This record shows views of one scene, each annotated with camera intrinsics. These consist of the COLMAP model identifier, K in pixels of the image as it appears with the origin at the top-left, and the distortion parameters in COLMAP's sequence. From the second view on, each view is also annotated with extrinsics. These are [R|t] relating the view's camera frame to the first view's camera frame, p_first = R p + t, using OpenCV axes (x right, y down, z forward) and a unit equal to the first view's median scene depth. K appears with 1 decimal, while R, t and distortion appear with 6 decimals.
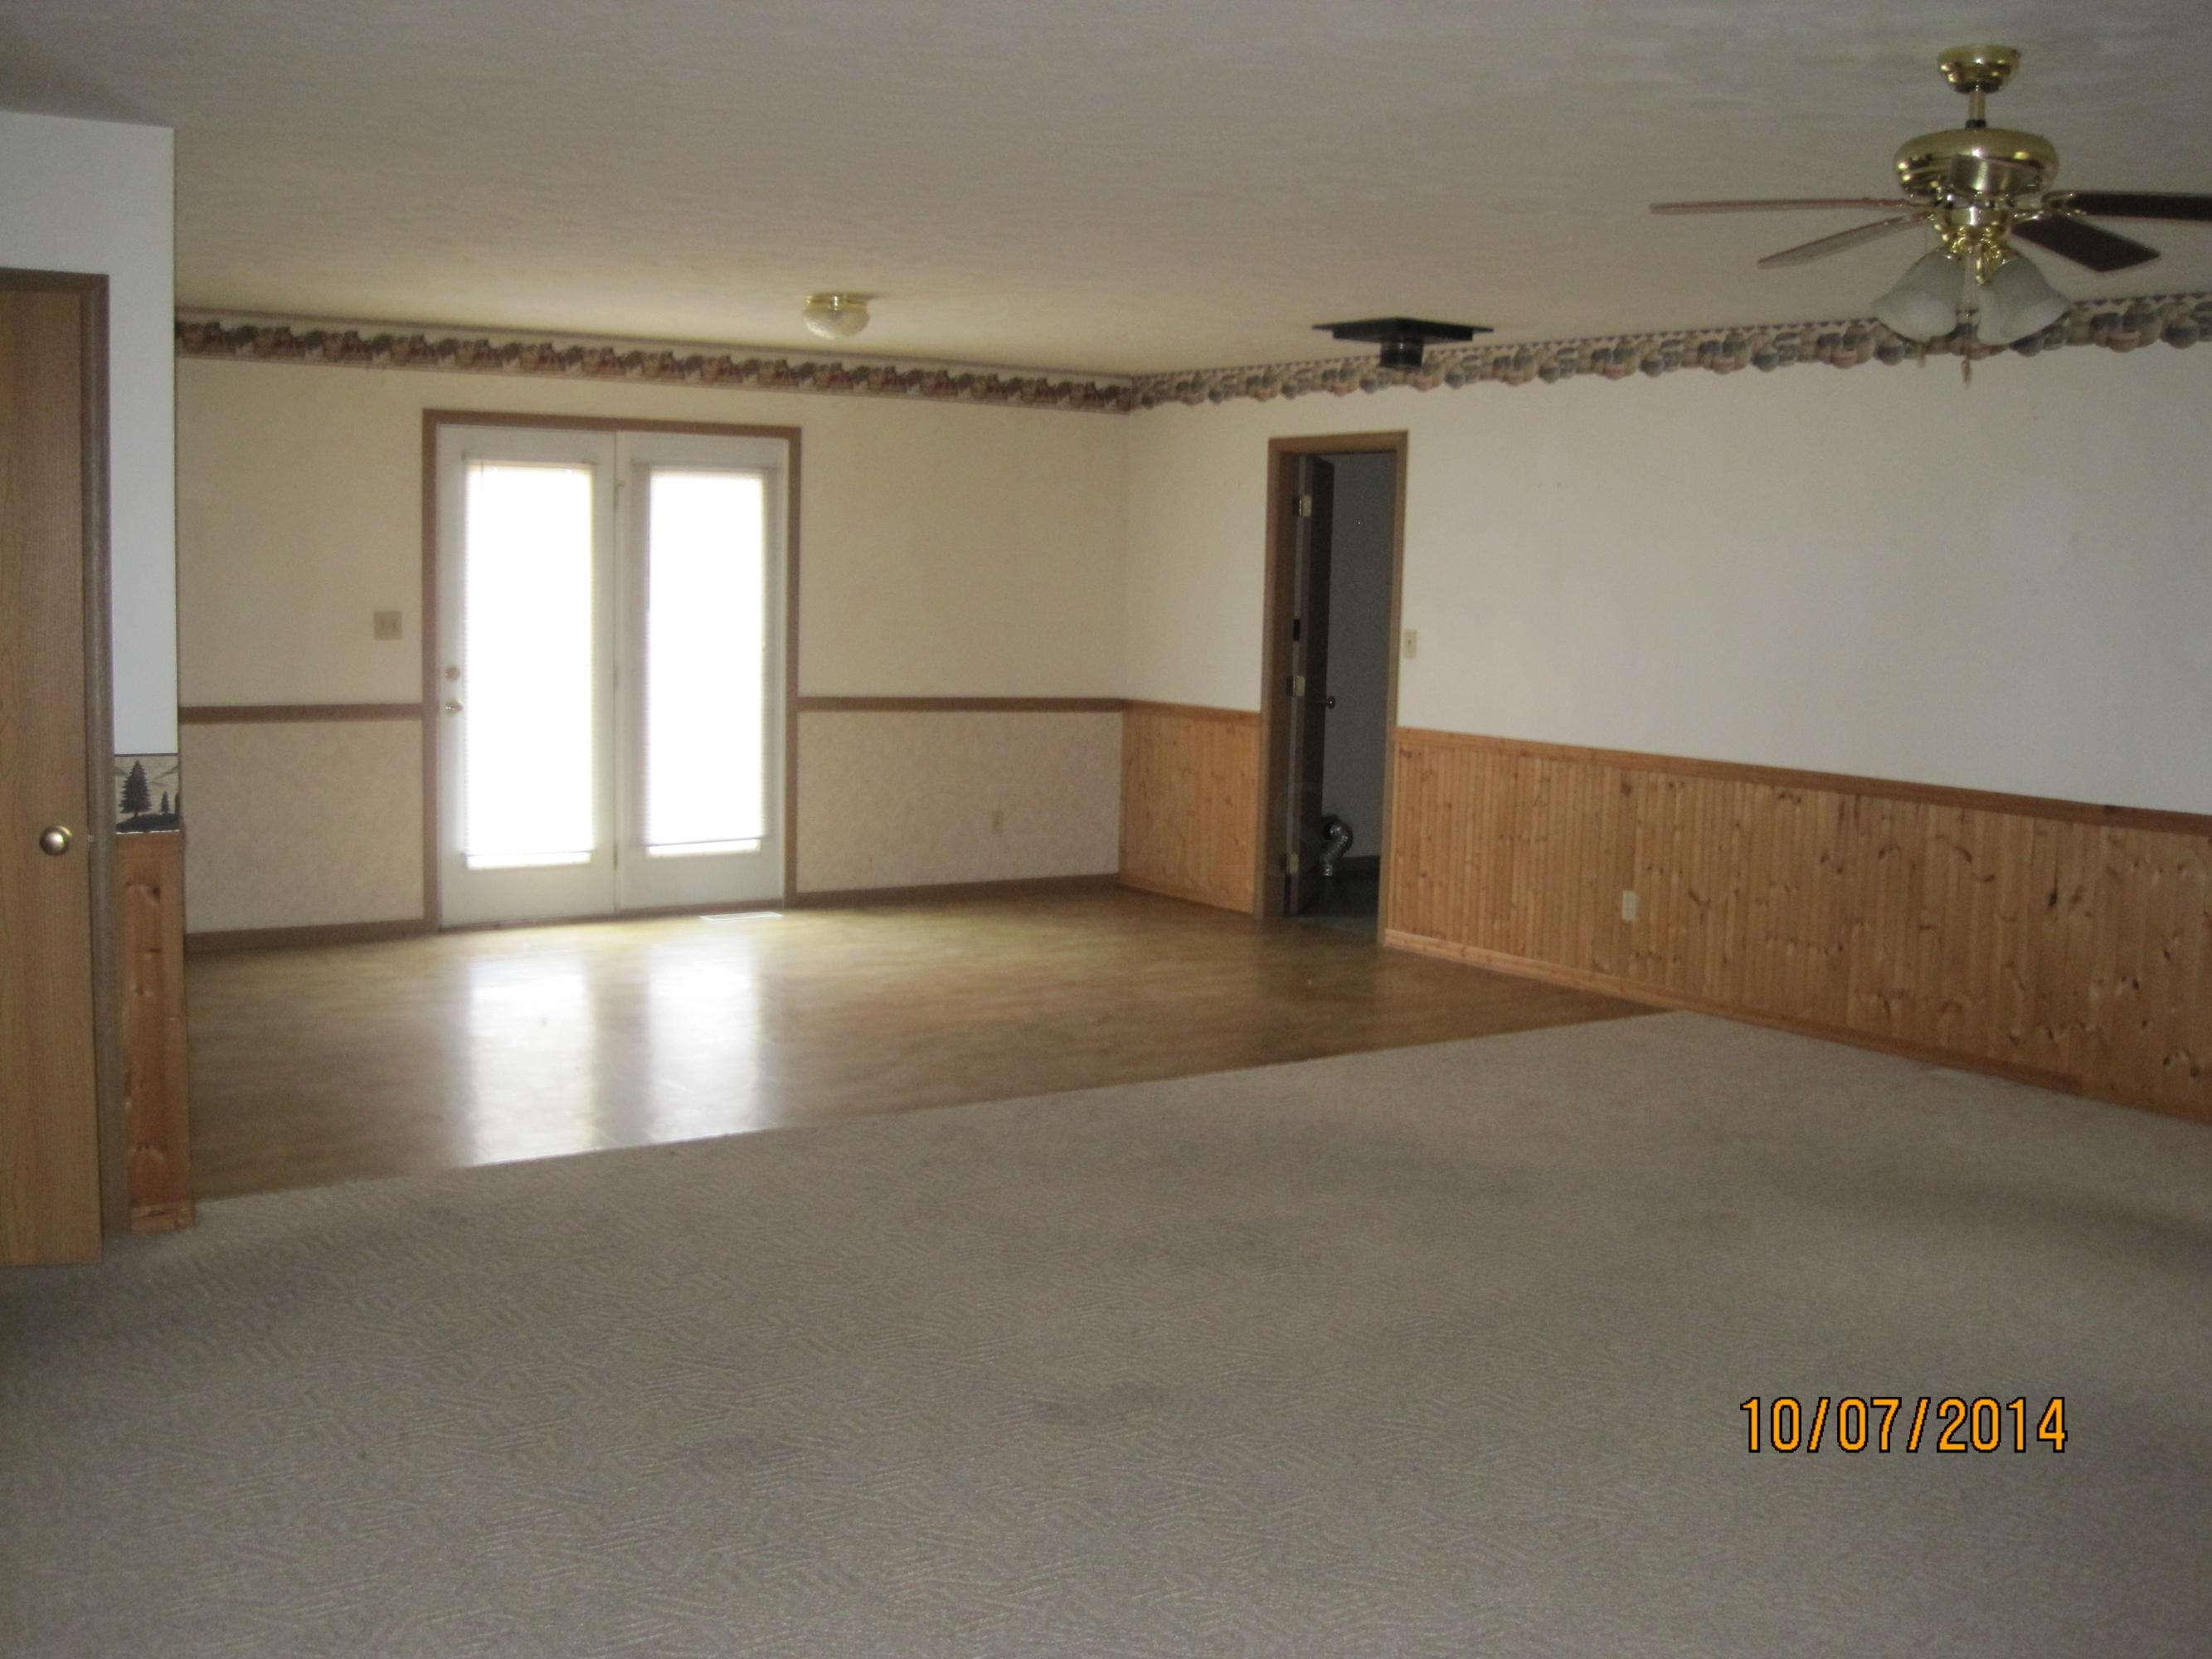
lens RADIAL K [[2303.1, 0, 1108.5], [0, 2303.1, 809.6], [0, 0, 1]] dist [-0.129483, 0.000000]
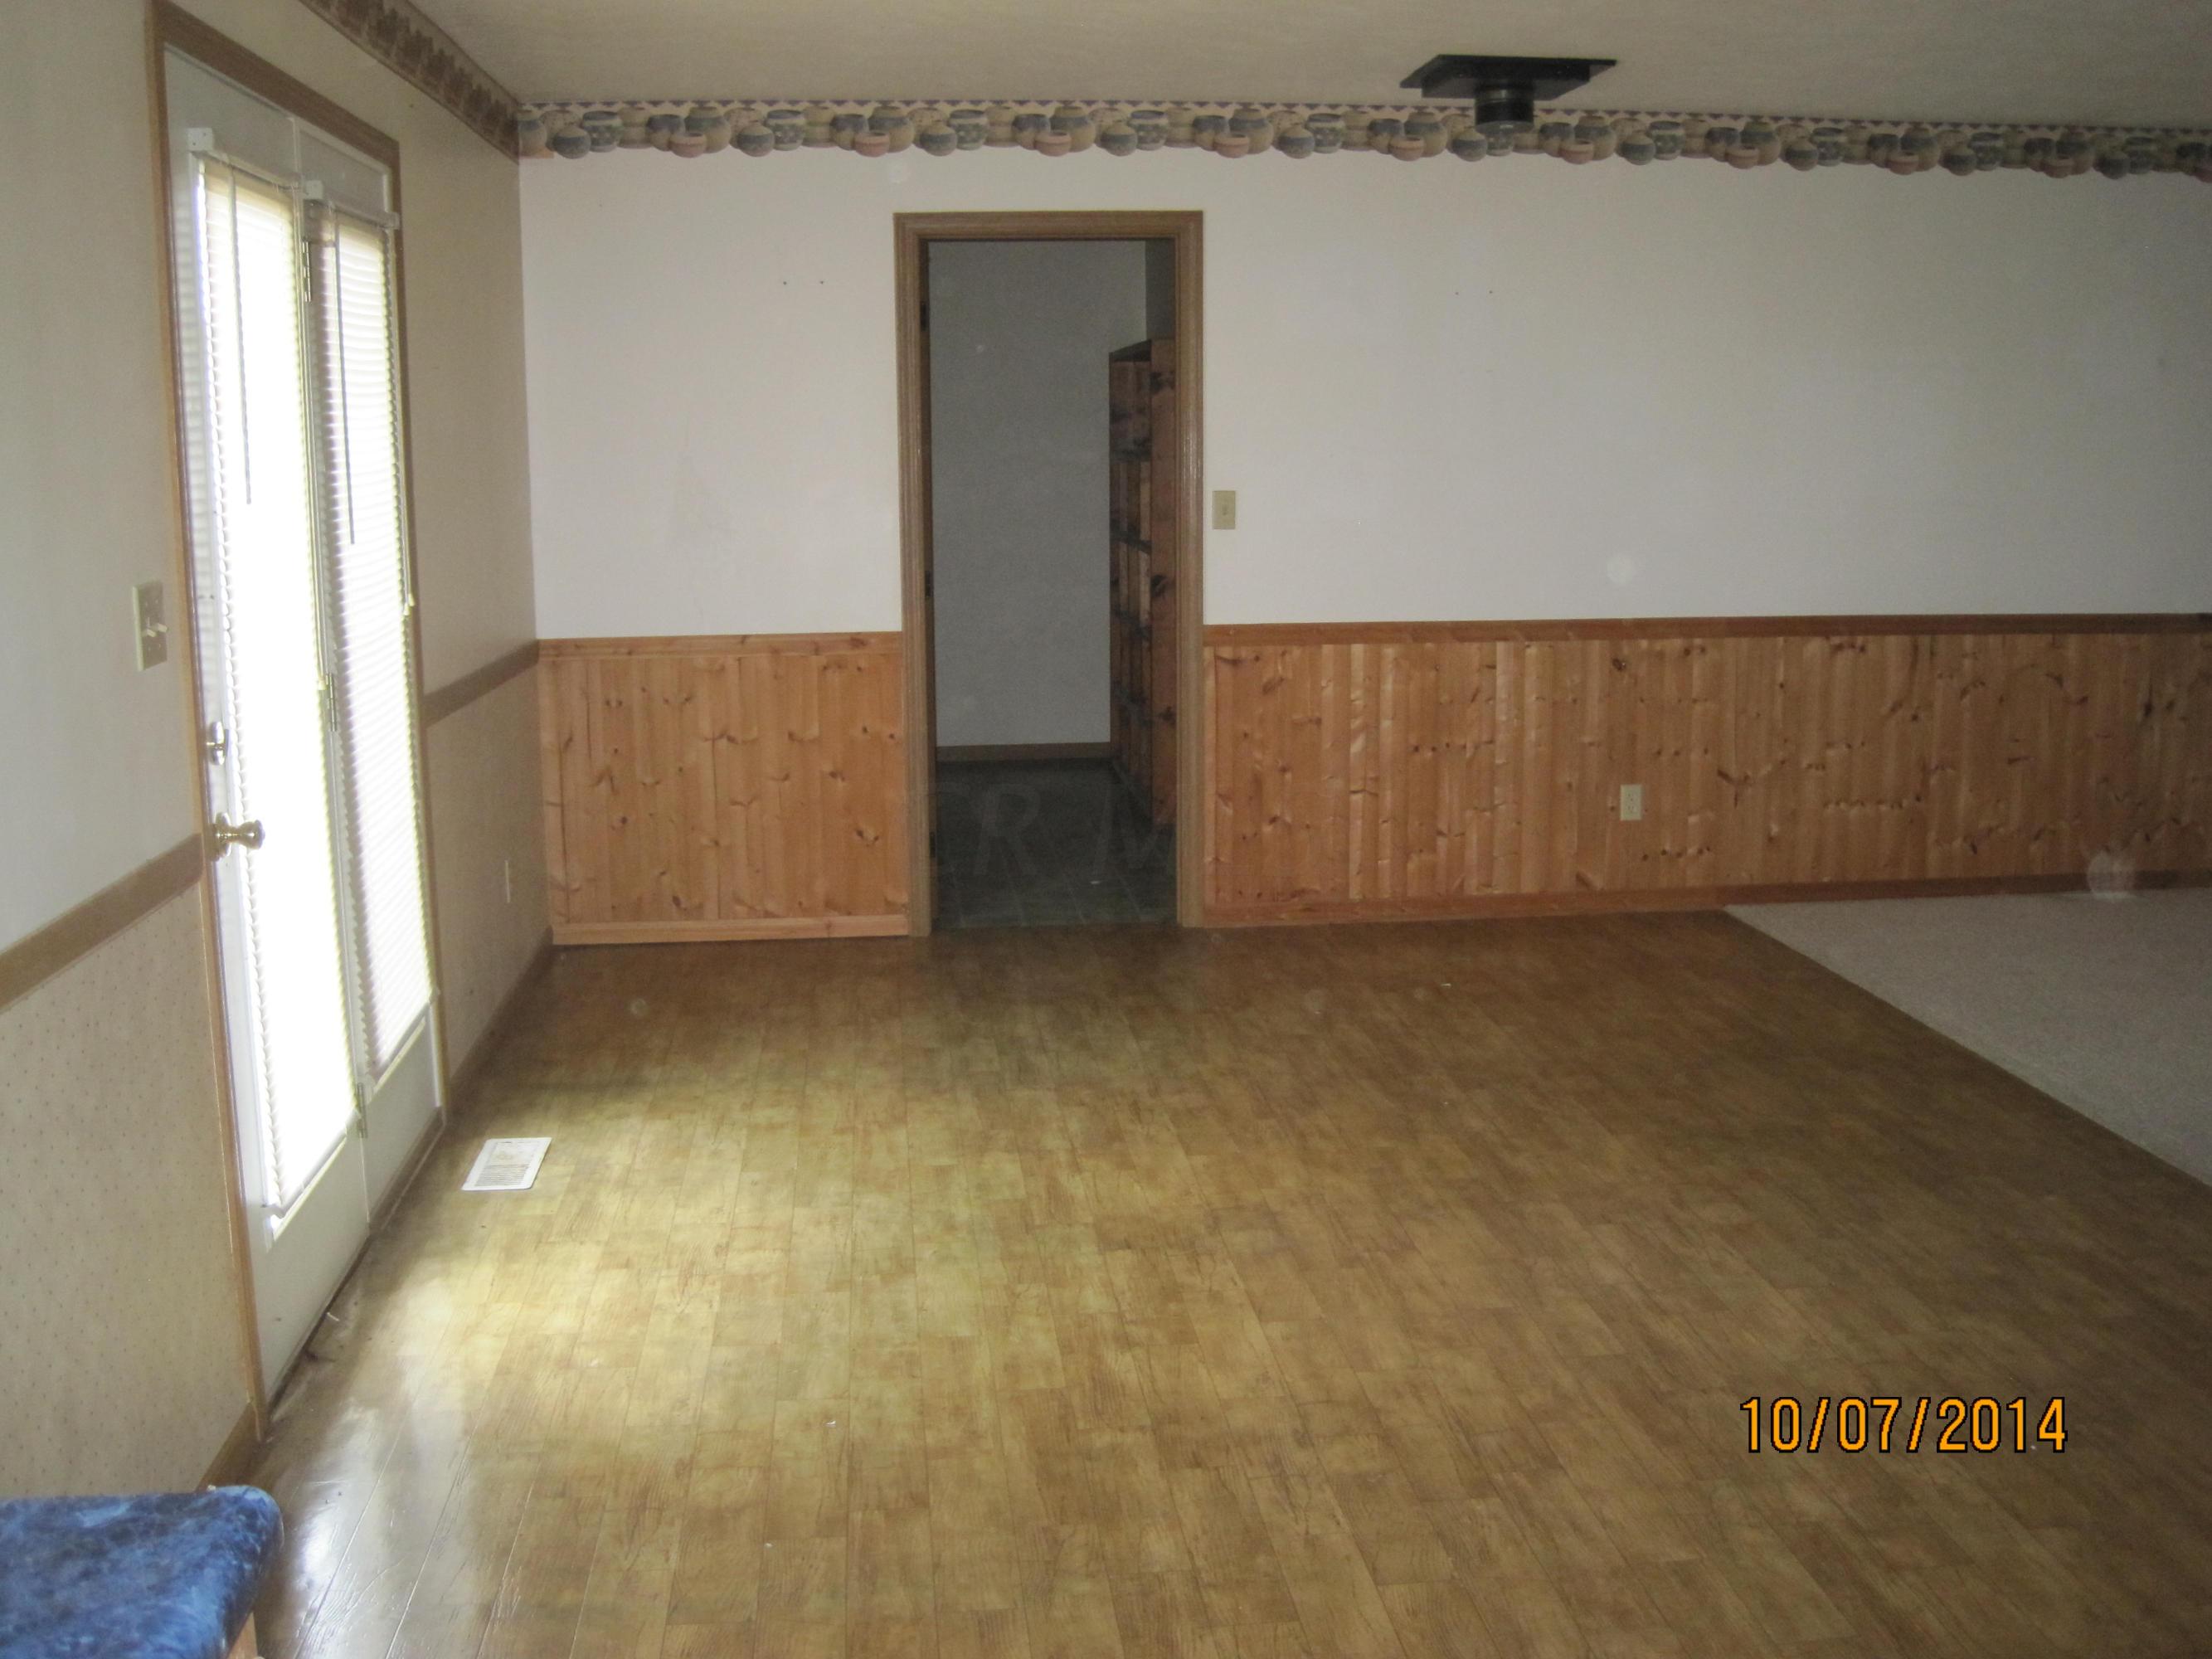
lens RADIAL K [[2303.1, 0, 1114.0], [0, 2303.1, 811.5], [0, 0, 1]] dist [-0.129483, 0.000000]
pose [[0.465544, -0.173426, 0.867867, -0.607609], [0.112334, 0.984261, 0.136427, -0.093093], [-0.877867, 0.033978, 0.477698, 0.789974]]
